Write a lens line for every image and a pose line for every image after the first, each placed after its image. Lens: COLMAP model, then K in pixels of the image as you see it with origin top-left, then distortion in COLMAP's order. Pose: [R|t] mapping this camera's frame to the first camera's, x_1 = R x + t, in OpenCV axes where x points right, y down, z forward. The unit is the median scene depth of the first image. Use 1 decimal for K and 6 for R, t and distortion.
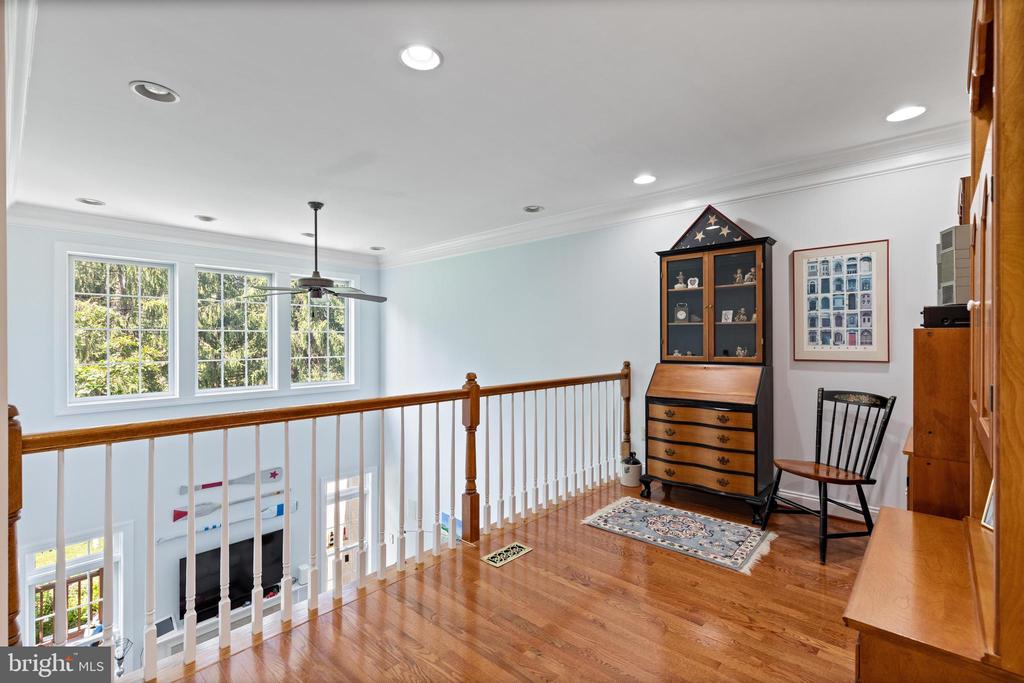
lens RADIAL K [[464.6, 0, 513.6], [0, 464.6, 340.7], [0, 0, 1]] dist [0.011429, -0.000564]
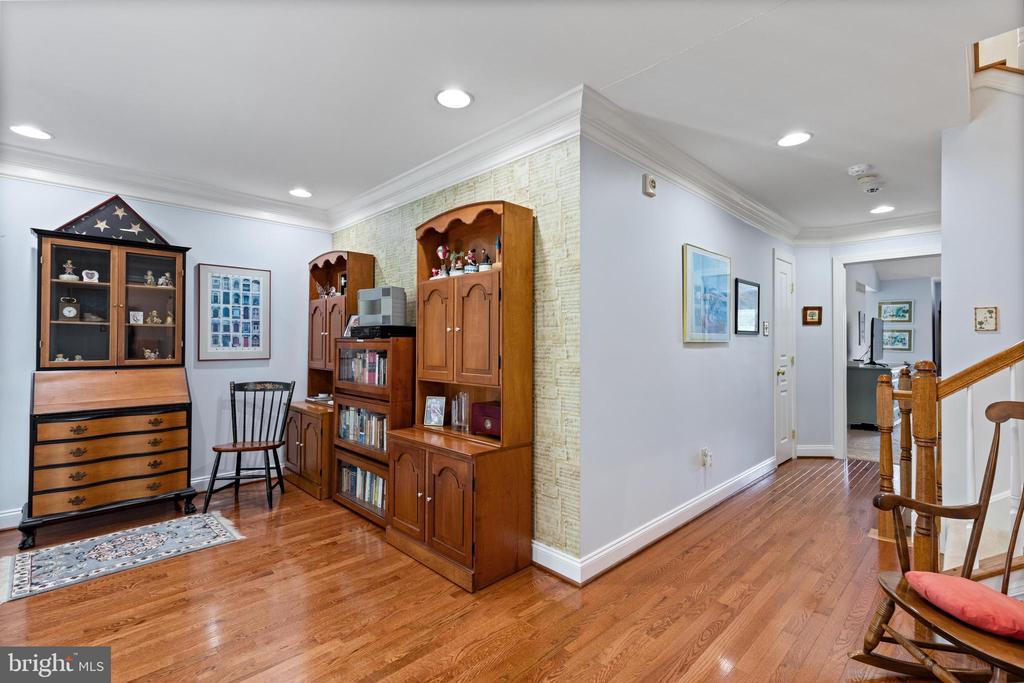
lens RADIAL K [[464.6, 0, 516.4], [0, 464.6, 340.7], [0, 0, 1]] dist [0.011429, -0.000564]
pose [[0.051263, 0.008229, 0.998651, -0.507959], [-0.001820, 0.999965, -0.008146, 0.001682], [-0.998684, -0.001400, 0.051277, 0.185321]]
